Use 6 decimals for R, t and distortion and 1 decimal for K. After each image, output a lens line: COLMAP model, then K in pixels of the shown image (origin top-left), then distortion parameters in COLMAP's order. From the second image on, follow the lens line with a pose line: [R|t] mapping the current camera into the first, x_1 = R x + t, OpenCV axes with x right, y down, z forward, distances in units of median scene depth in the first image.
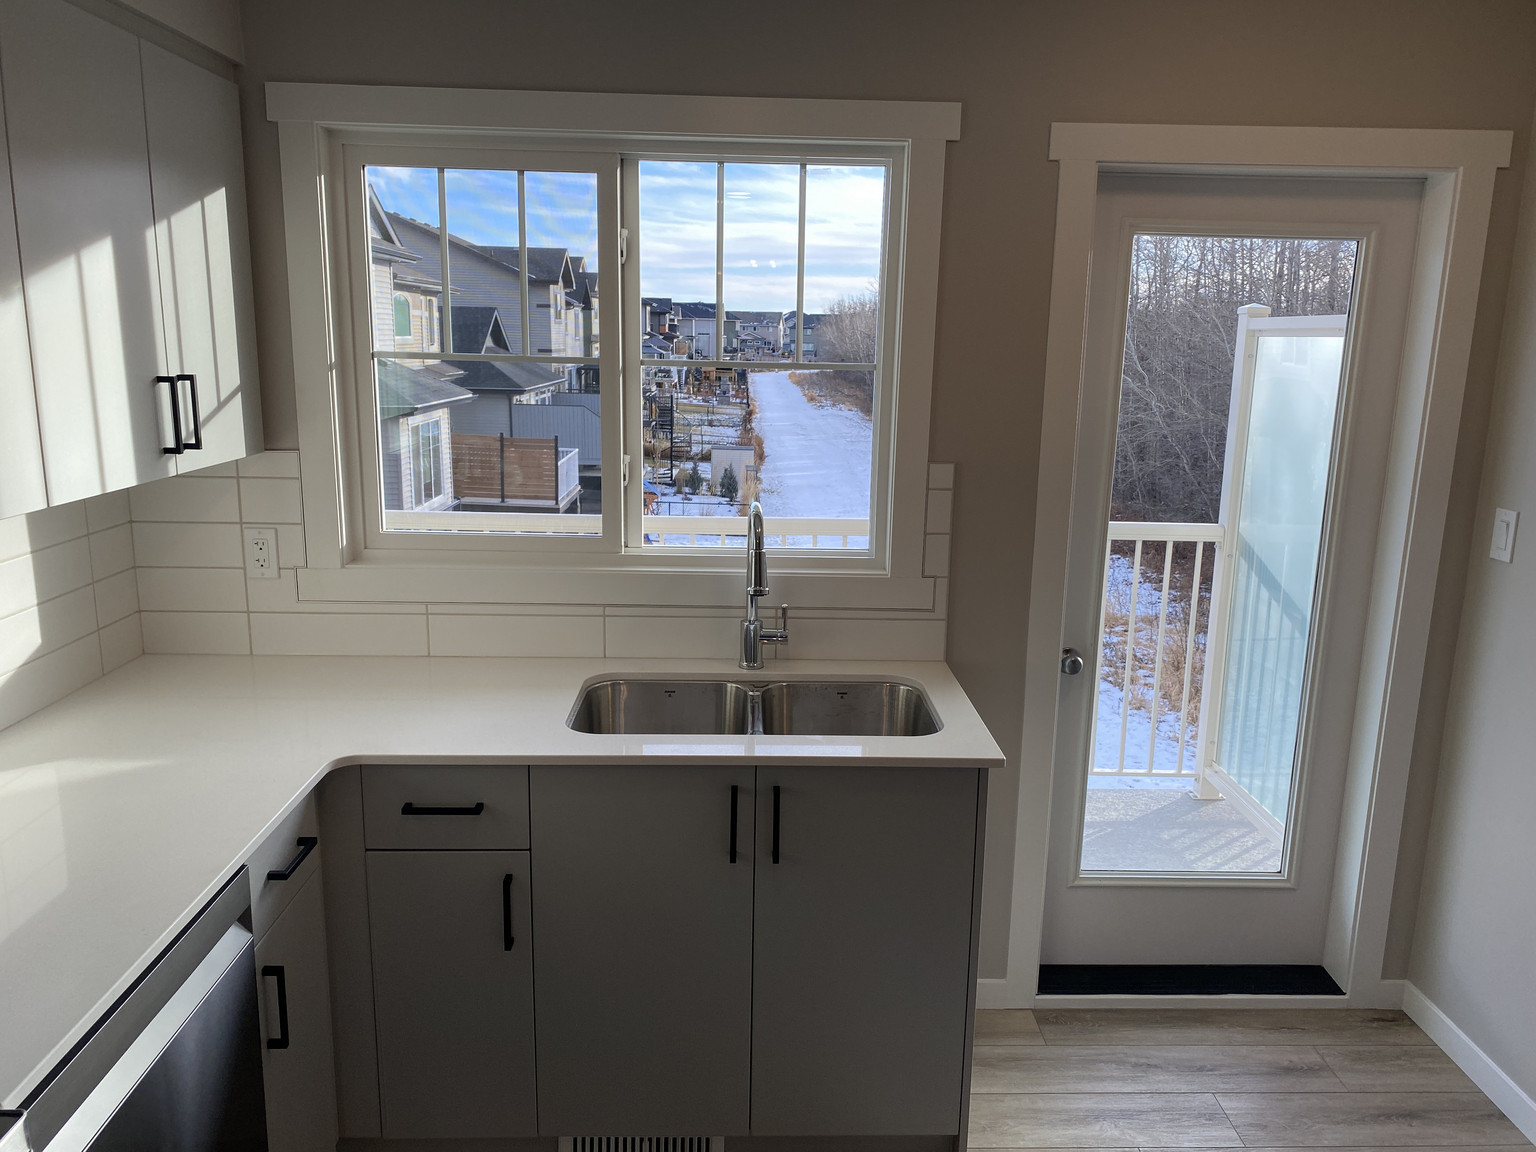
lens RADIAL K [[1179.8, 0, 780.9], [0, 1179.8, 587.7], [0, 0, 1]] dist [0.060644, -0.072999]
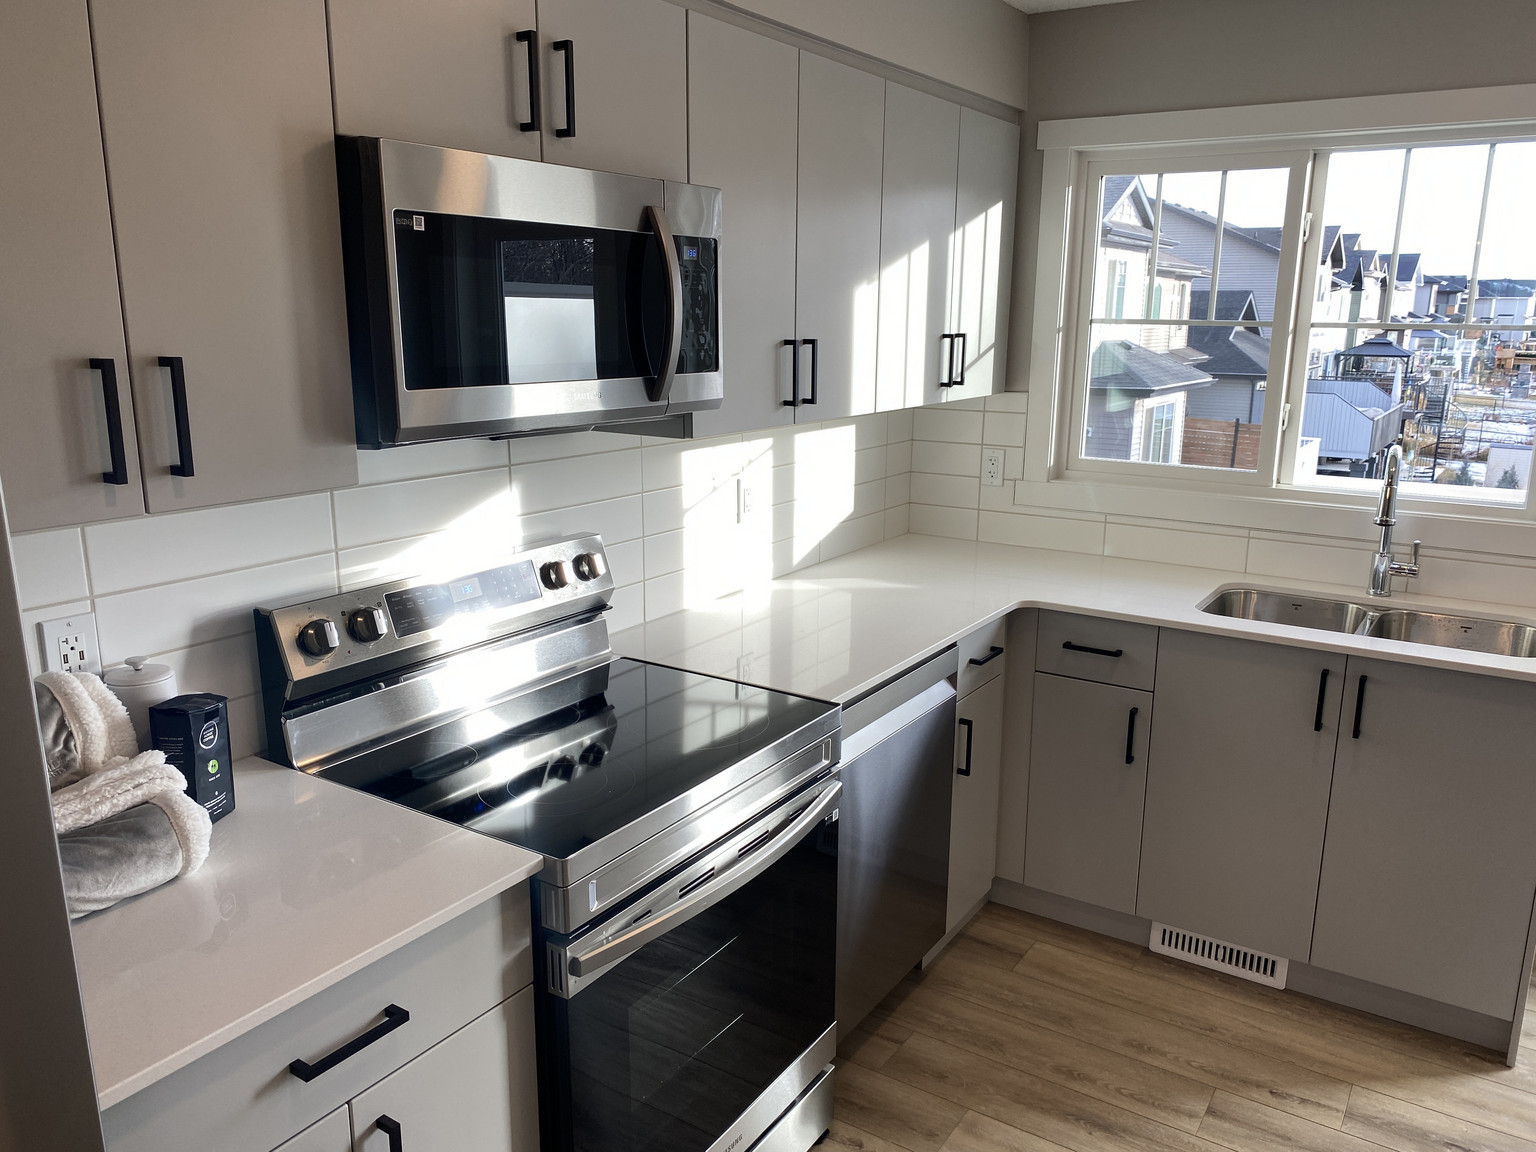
lens RADIAL K [[1180.2, 0, 767.5], [0, 1180.2, 591.2], [0, 0, 1]] dist [0.006025, -0.001540]
pose [[0.818922, 0.120991, -0.561006, 0.116734], [-0.112498, 0.992403, 0.049812, 0.065858], [0.562771, 0.022320, 0.826312, -0.238560]]
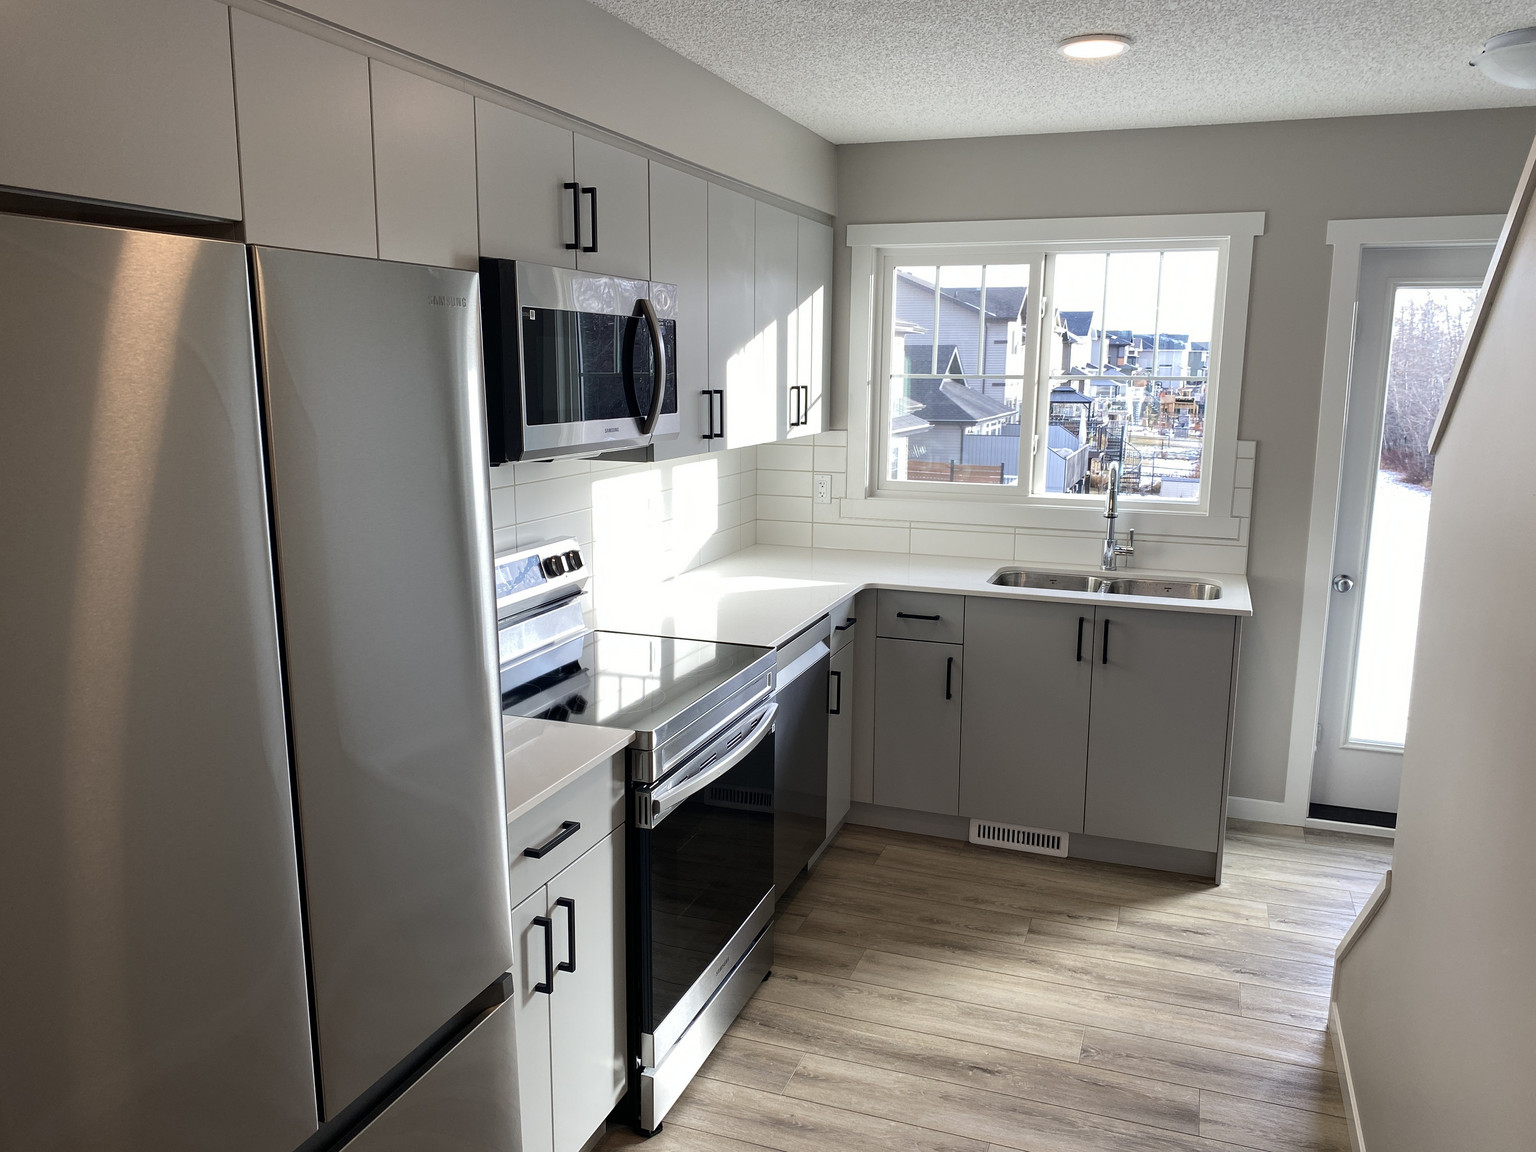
lens RADIAL K [[1170.8, 0, 768.0], [0, 1170.8, 576.0], [0, 0, 1]] dist [0.082688, -0.180897]
pose [[0.926768, 0.054105, -0.371718, 0.123581], [-0.067718, 0.997424, -0.023655, 0.128455], [0.369480, 0.047094, 0.928044, -0.556470]]
